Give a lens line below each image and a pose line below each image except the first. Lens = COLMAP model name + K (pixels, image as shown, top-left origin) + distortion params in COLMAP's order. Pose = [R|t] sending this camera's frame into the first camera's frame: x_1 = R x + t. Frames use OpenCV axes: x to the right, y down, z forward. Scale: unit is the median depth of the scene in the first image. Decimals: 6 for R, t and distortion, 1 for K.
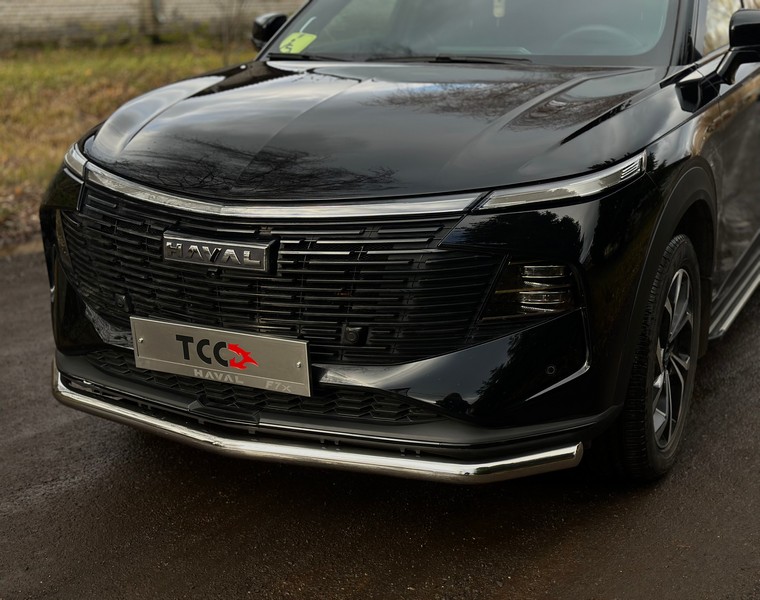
lens RADIAL K [[1187.0, 0, 373.9], [0, 1187.0, 305.4], [0, 0, 1]] dist [0.130184, 0.000000]
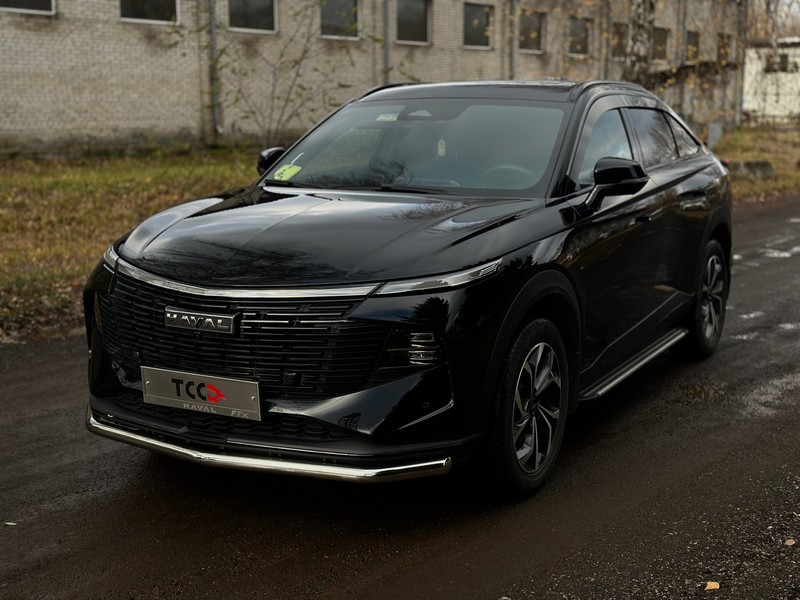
lens RADIAL K [[1125.4, 0, 407.6], [0, 1125.4, 296.6], [0, 0, 1]] dist [0.116792, 0.000000]
pose [[0.999818, 0.018172, -0.005882, 0.108806], [-0.018634, 0.995646, -0.091335, 0.040152], [0.004197, 0.091428, 0.995803, -0.318728]]
